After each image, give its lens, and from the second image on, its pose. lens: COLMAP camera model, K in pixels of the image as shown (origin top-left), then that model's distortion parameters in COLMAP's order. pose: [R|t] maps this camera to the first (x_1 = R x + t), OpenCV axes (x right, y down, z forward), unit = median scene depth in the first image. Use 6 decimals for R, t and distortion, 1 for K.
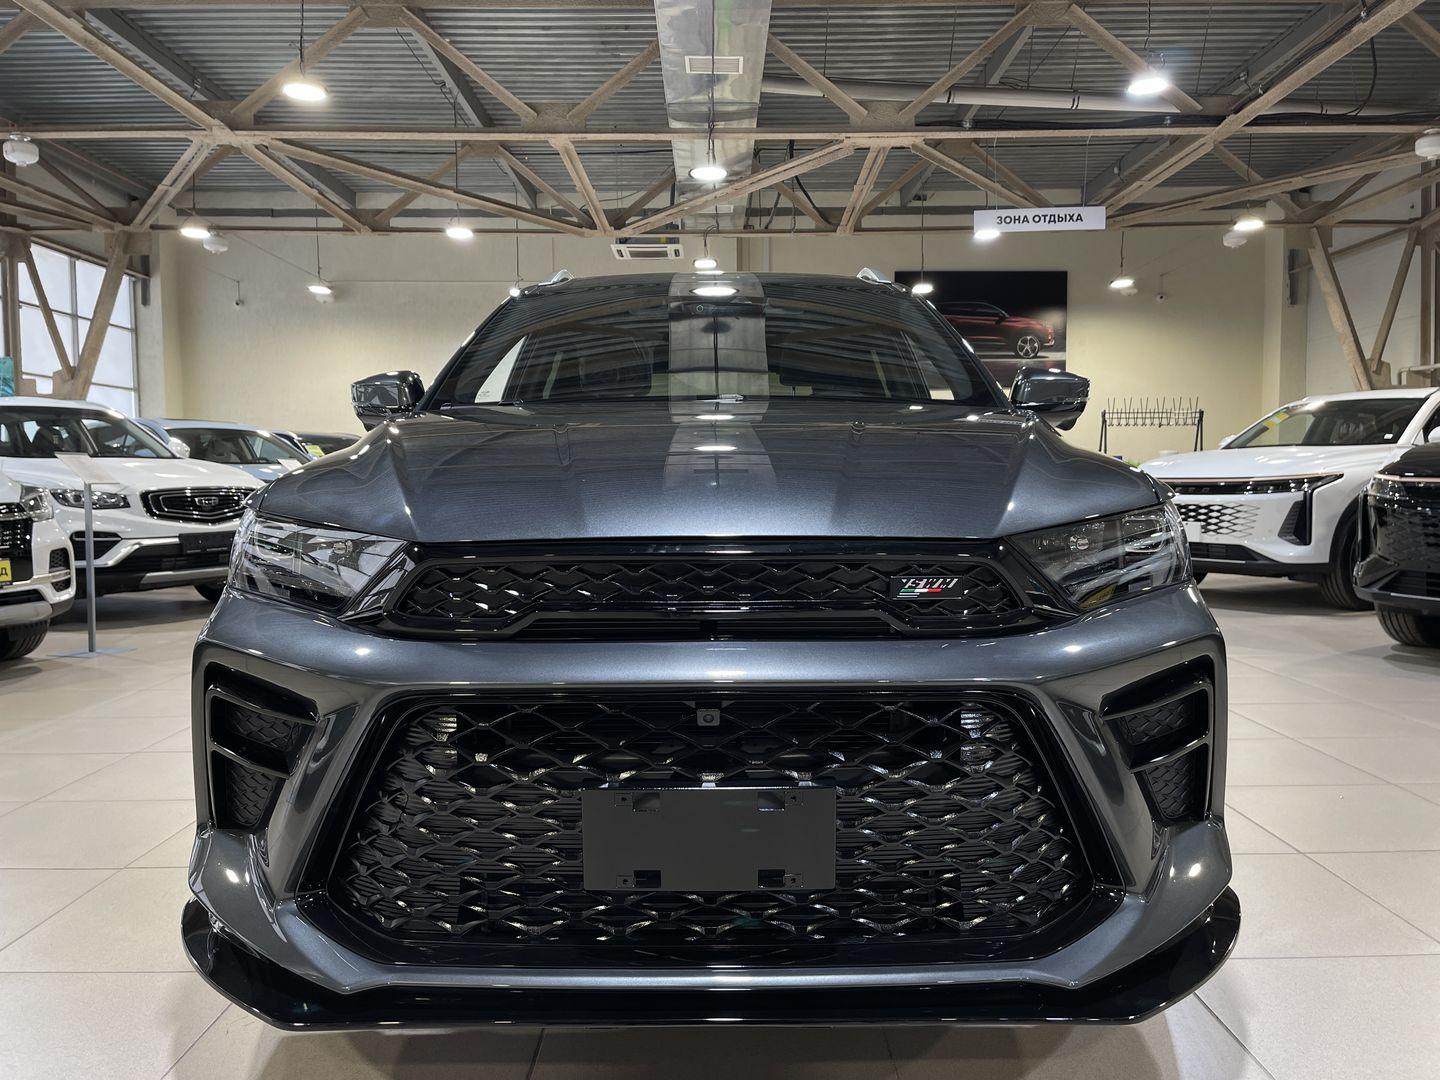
lens RADIAL K [[1095.3, 0, 722.8], [0, 1095.3, 536.8], [0, 0, 1]] dist [0.066420, -0.084095]
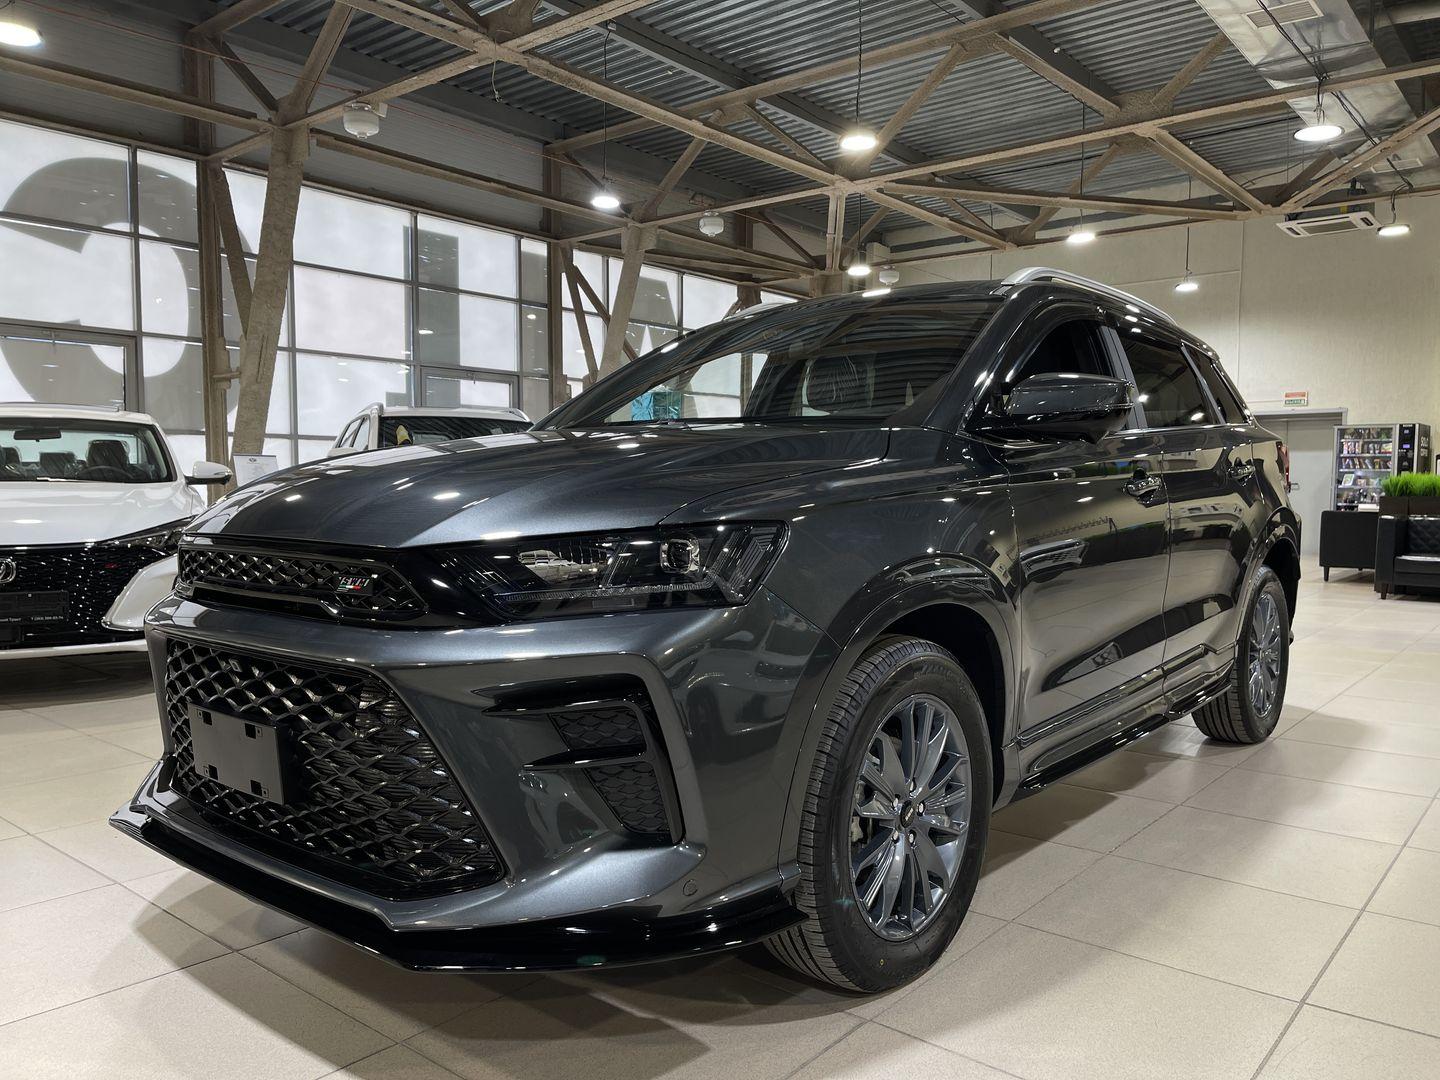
lens RADIAL K [[1095.3, 0, 716.8], [0, 1095.3, 544.6], [0, 0, 1]] dist [0.066420, -0.084095]
pose [[0.767936, 0.043542, -0.639044, 0.190638], [-0.042263, 0.998957, 0.017279, -0.005751], [0.639130, 0.013739, 0.768976, 0.042637]]
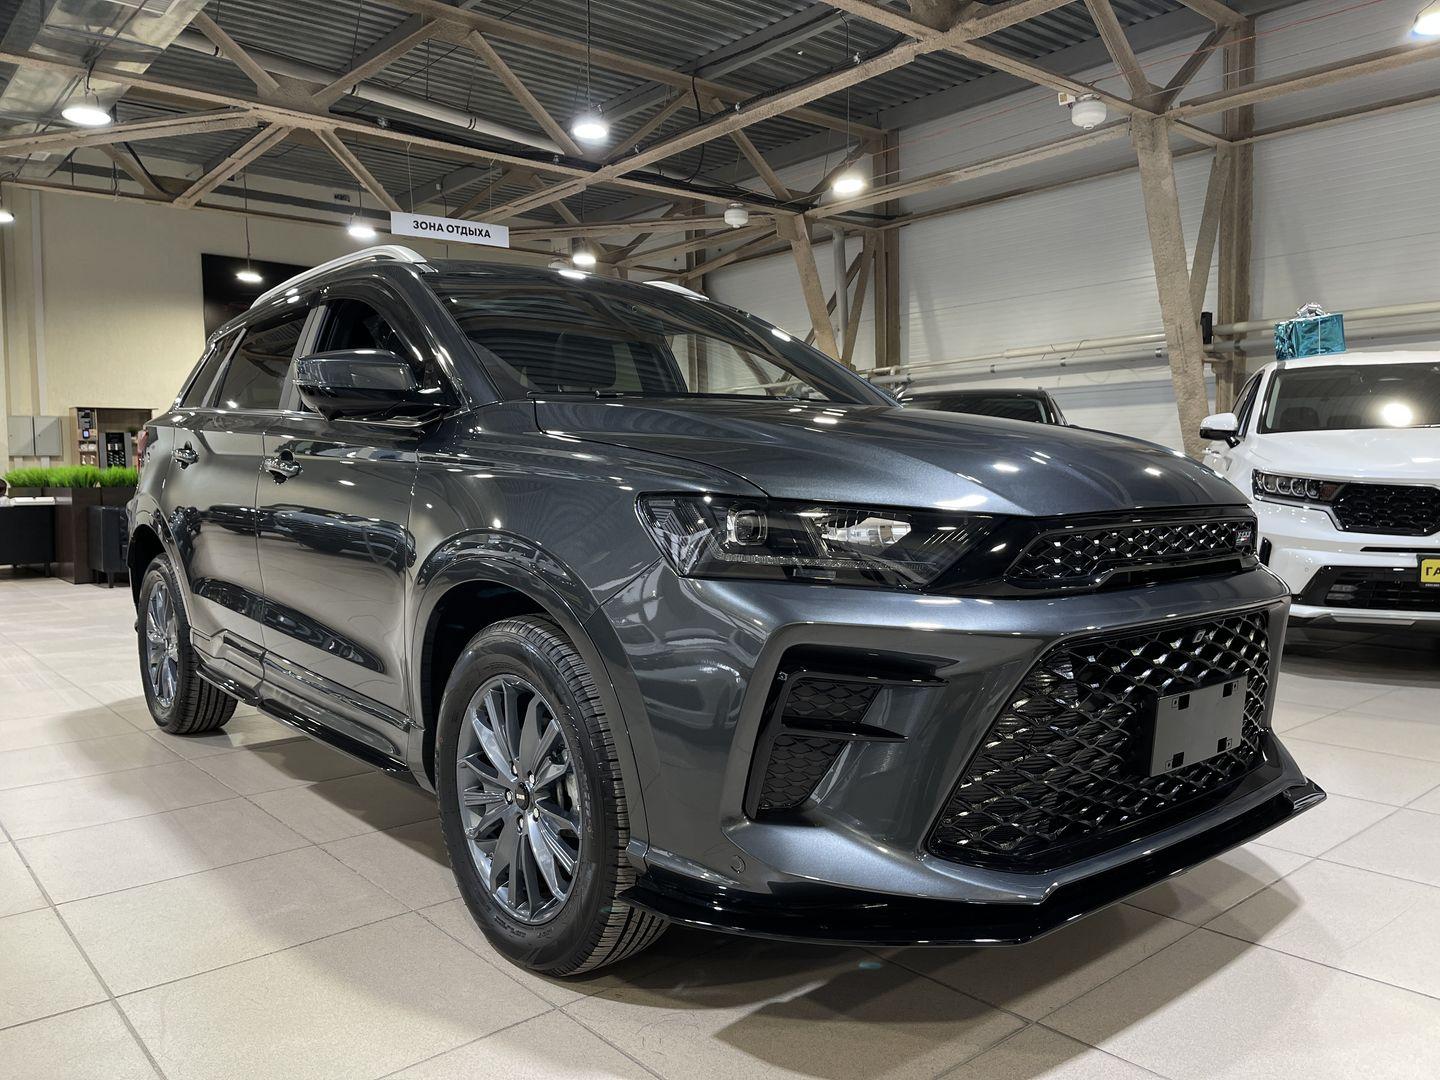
lens RADIAL K [[1095.3, 0, 725.0], [0, 1095.3, 540.4], [0, 0, 1]] dist [0.066420, -0.084095]
pose [[0.759298, -0.039422, 0.649548, -0.202617], [0.040347, 0.999095, 0.013473, 0.000621], [-0.649491, 0.015978, 0.760201, 0.049975]]
